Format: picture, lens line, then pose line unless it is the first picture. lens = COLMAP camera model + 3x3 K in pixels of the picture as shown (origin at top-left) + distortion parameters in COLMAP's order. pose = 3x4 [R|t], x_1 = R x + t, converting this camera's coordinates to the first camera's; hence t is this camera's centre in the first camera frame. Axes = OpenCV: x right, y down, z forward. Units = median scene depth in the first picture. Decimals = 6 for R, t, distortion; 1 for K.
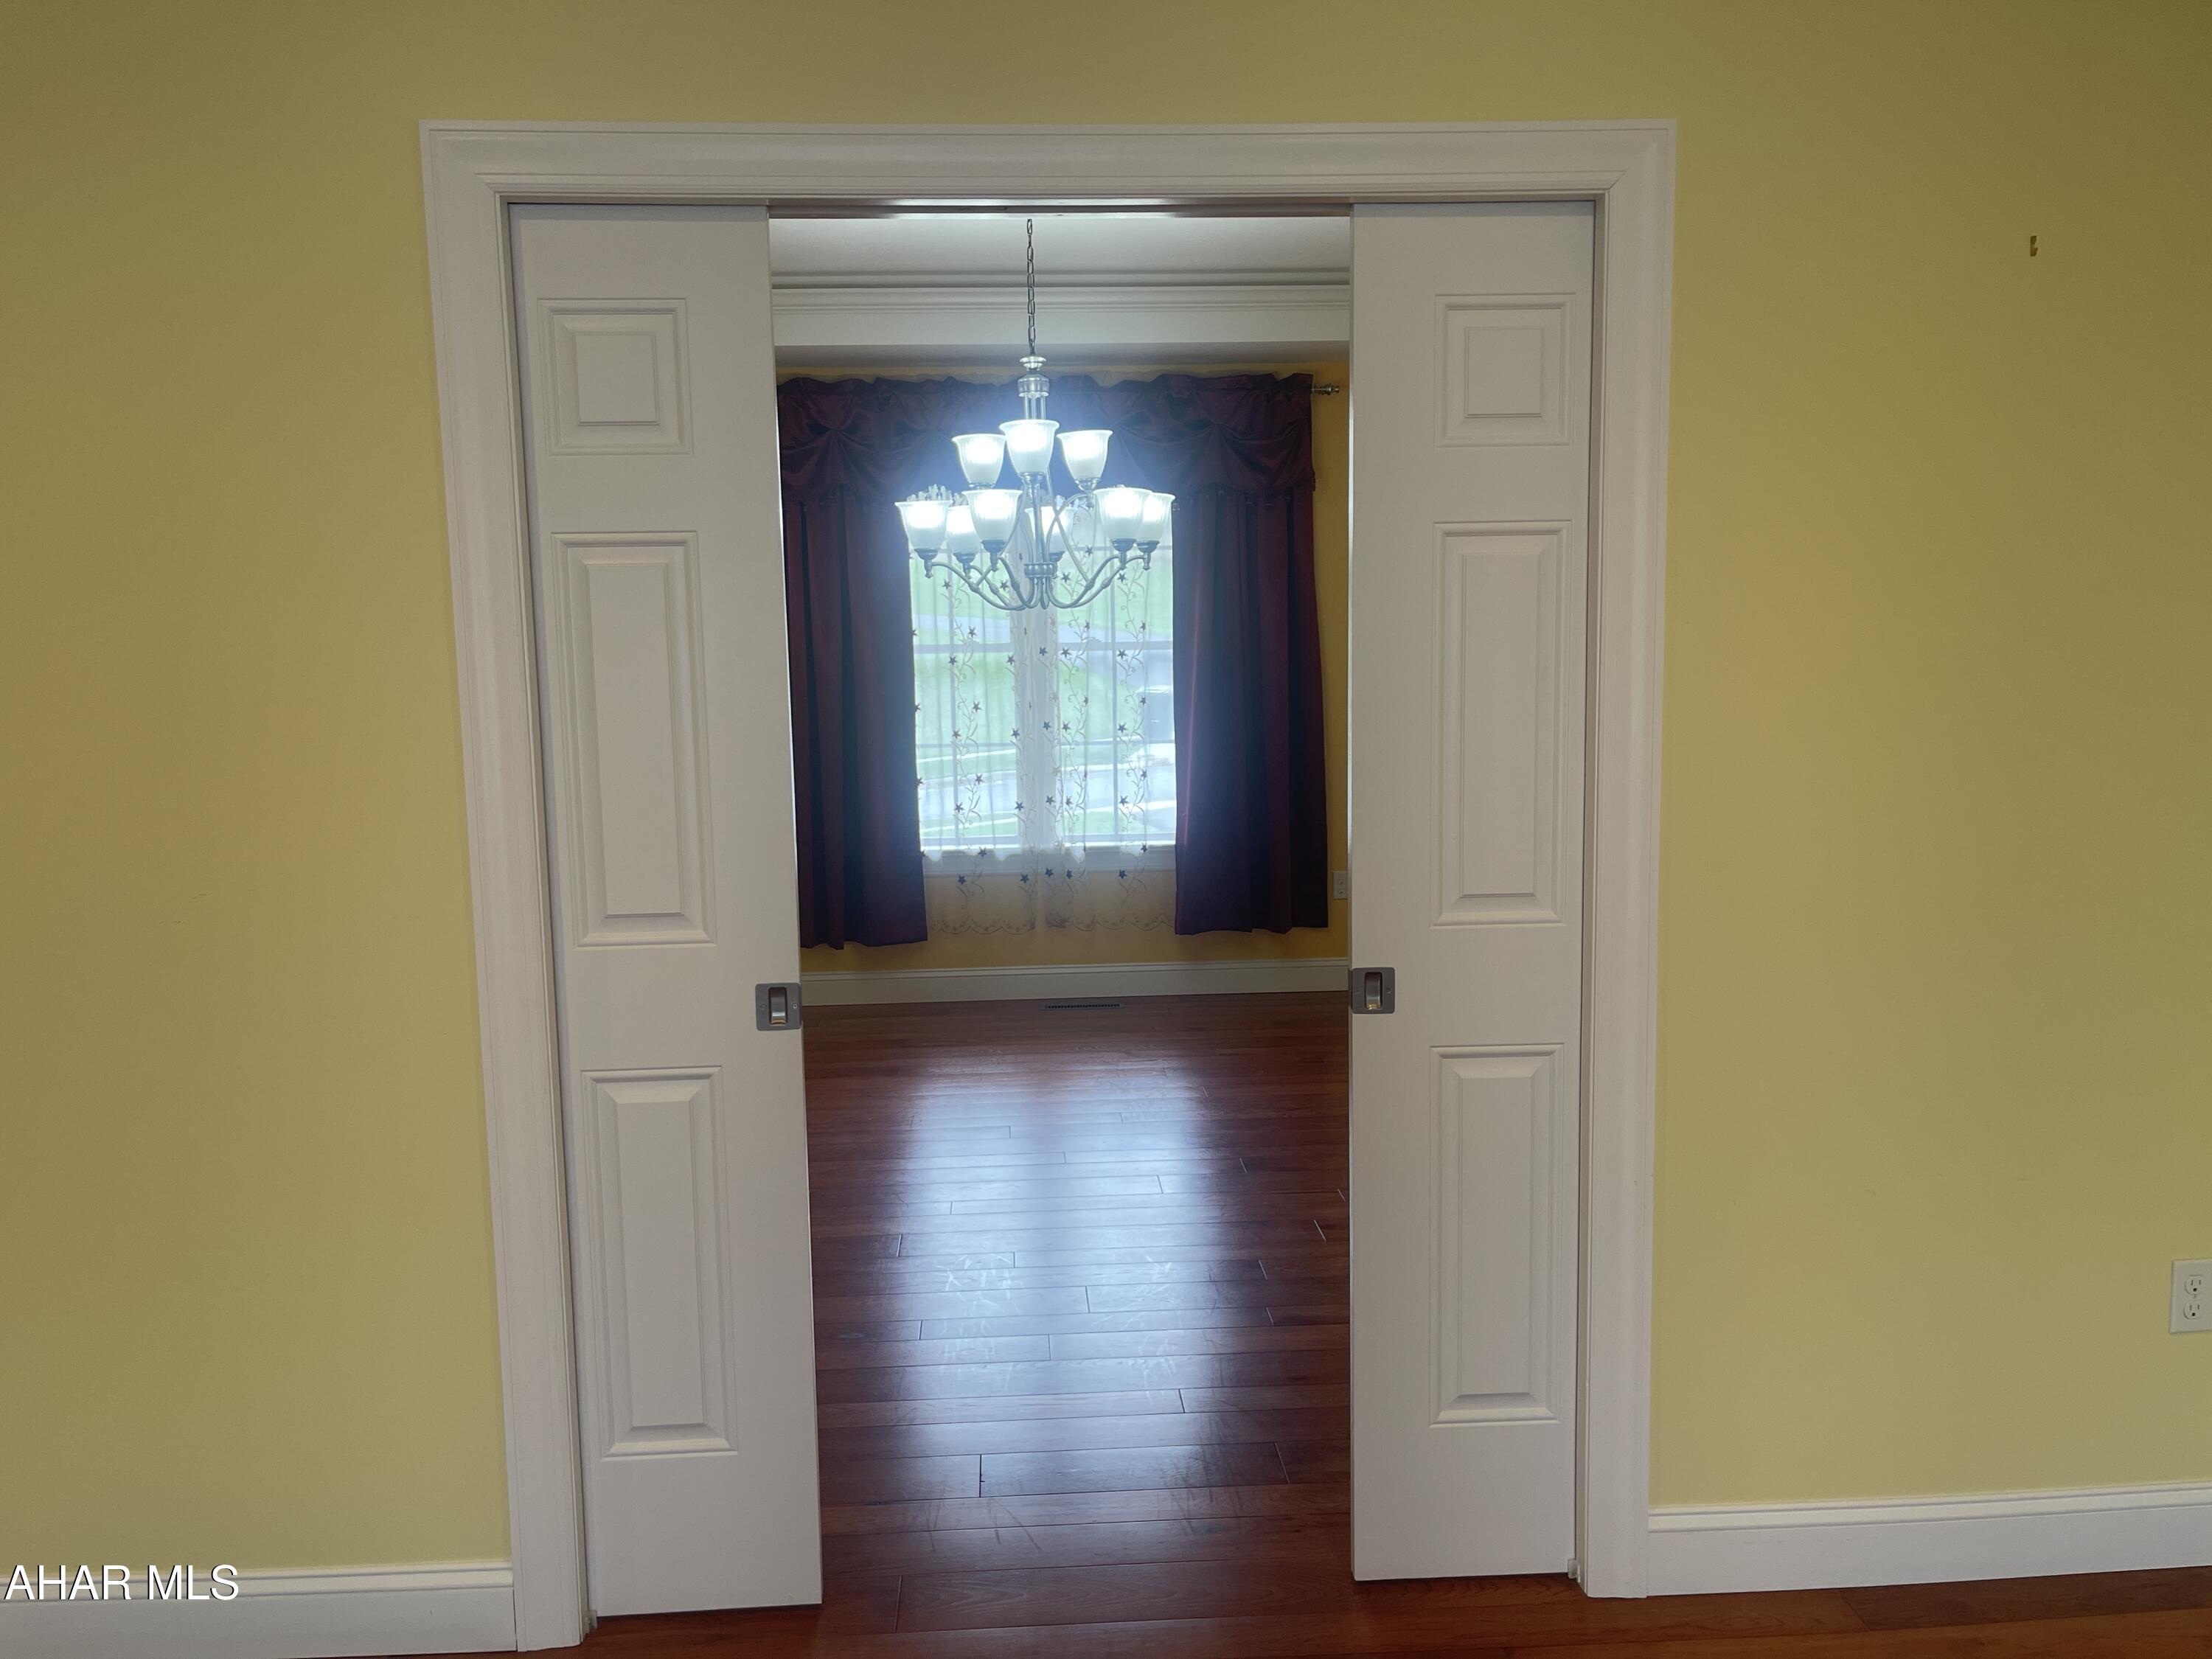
lens RADIAL K [[1666.9, 0, 1082.6], [0, 1666.9, 860.0], [0, 0, 1]] dist [0.064228, -0.073993]
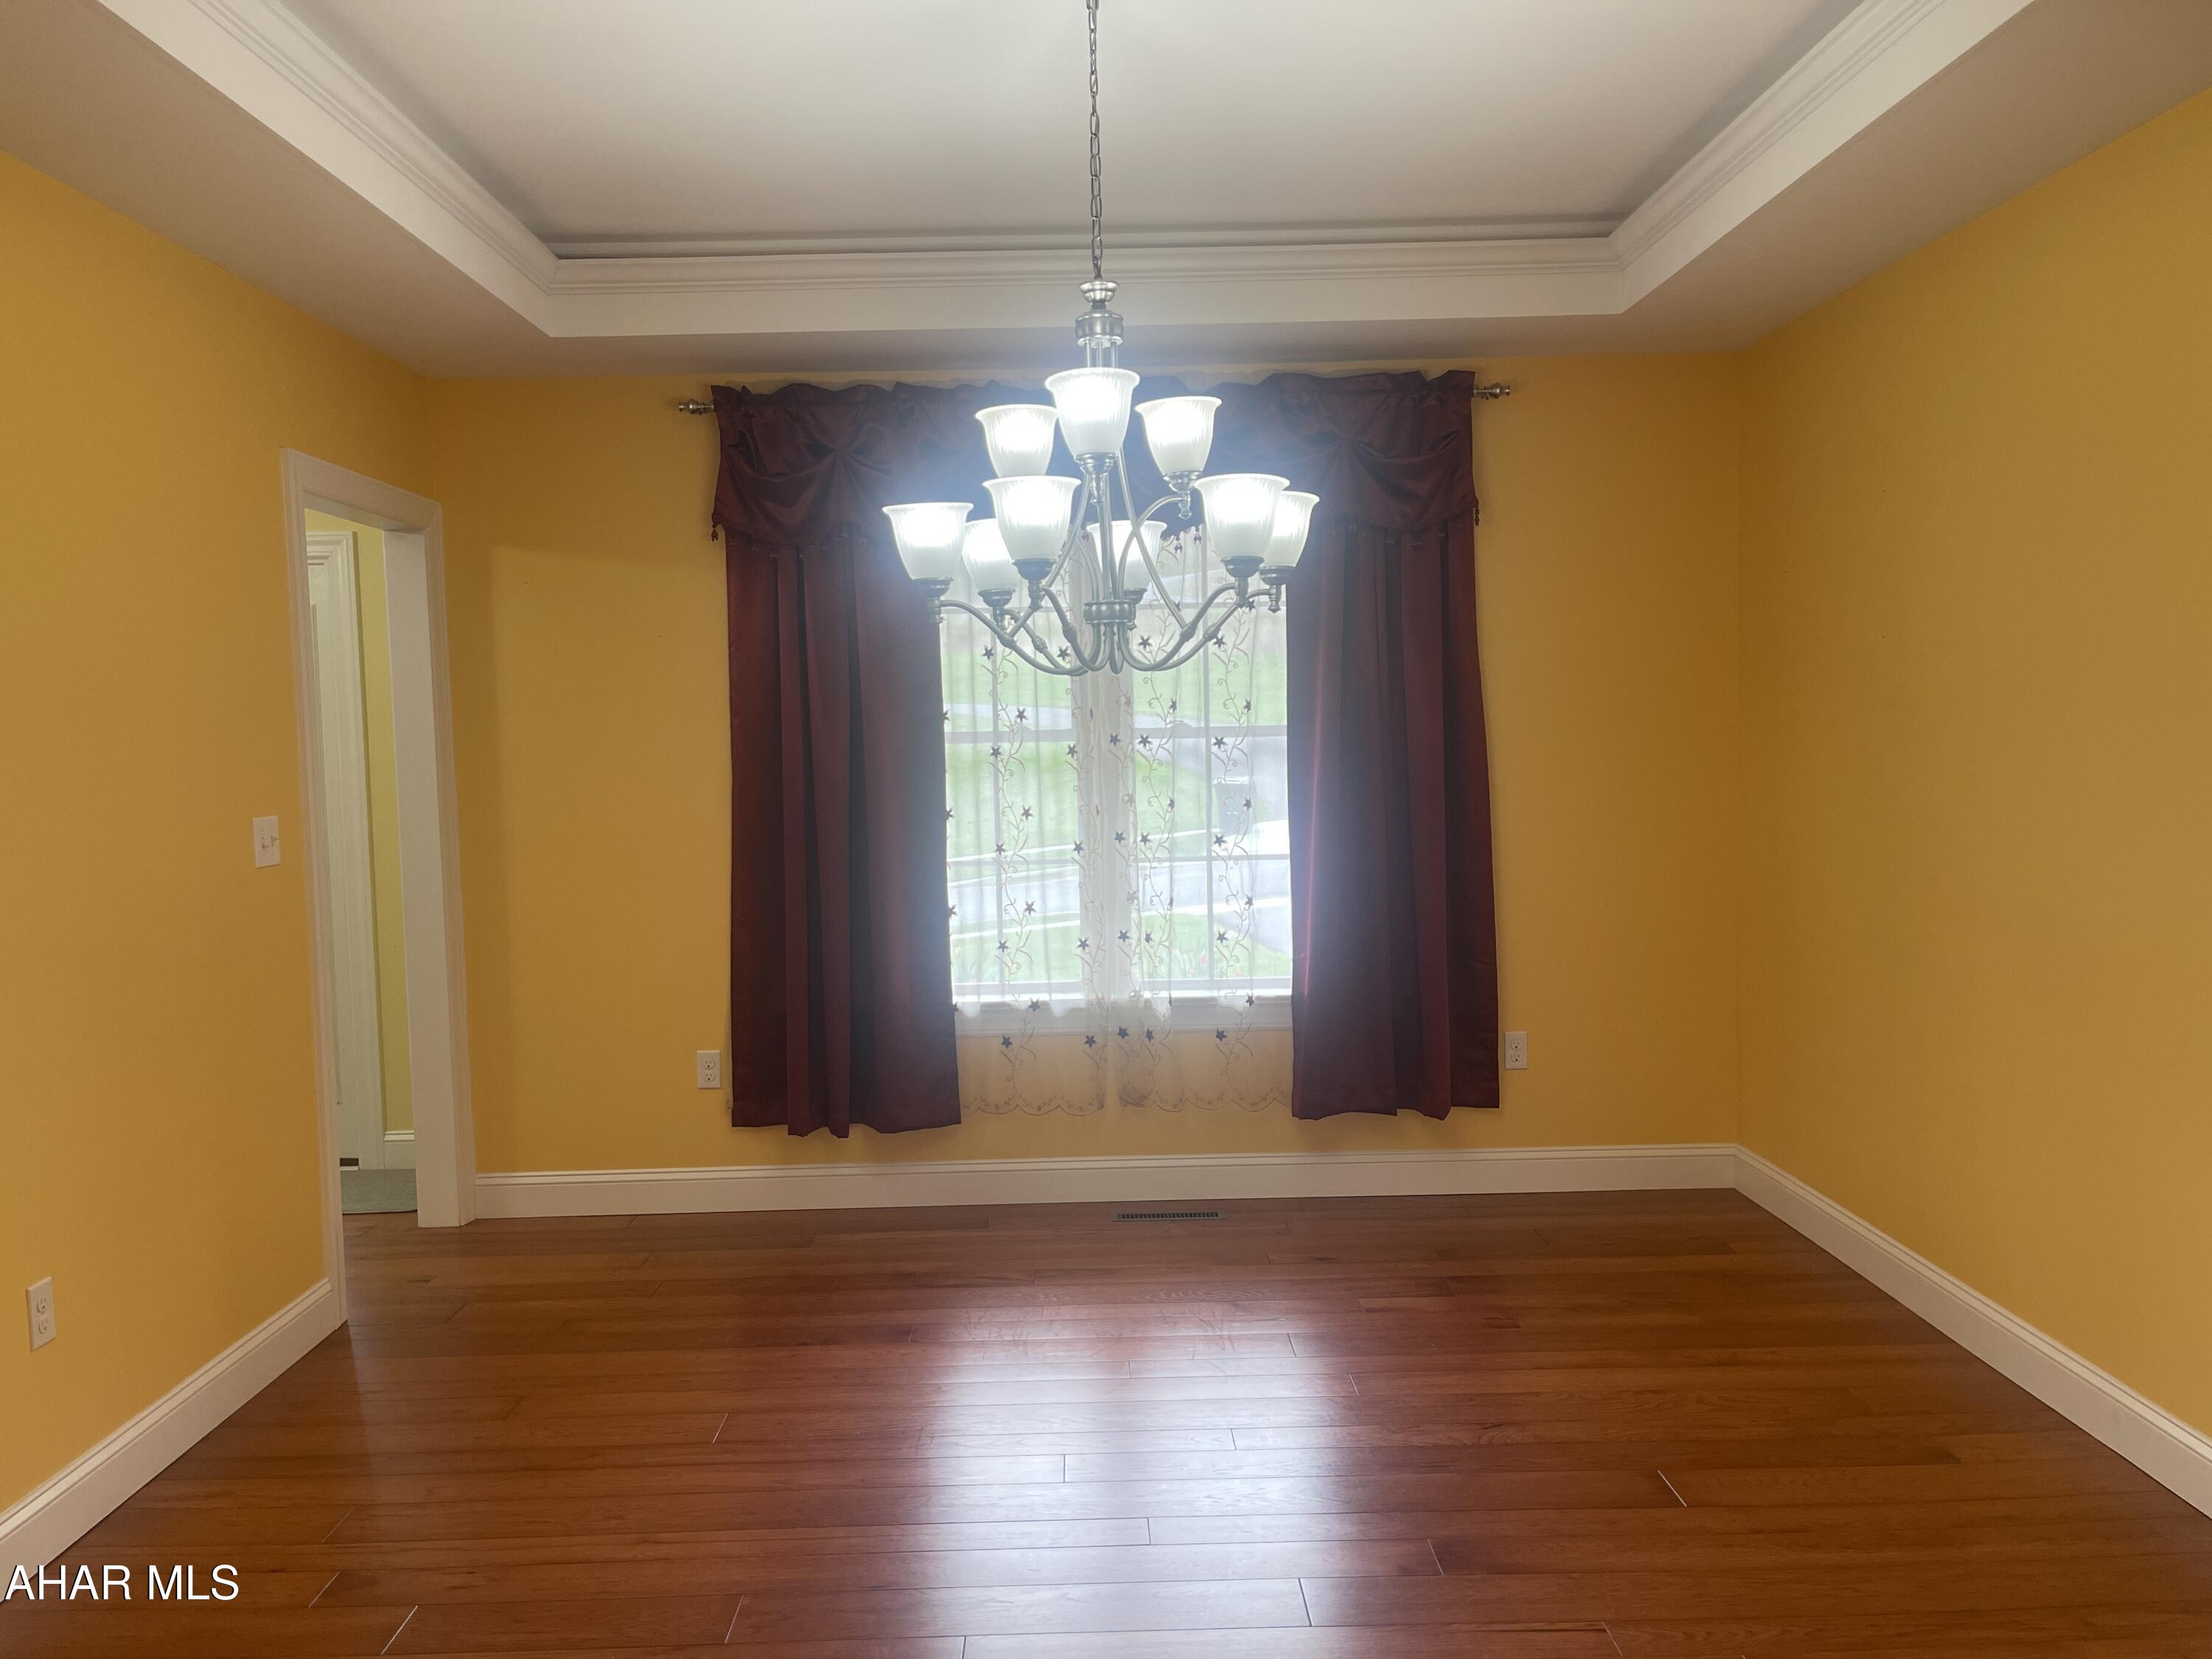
lens RADIAL K [[1666.9, 0, 1100.6], [0, 1666.9, 821.3], [0, 0, 1]] dist [0.064228, -0.073993]
pose [[0.999470, -0.002264, -0.032463, -0.005623], [-0.000231, 0.997057, -0.076668, -0.030190], [0.032541, 0.076635, 0.996528, 0.251205]]
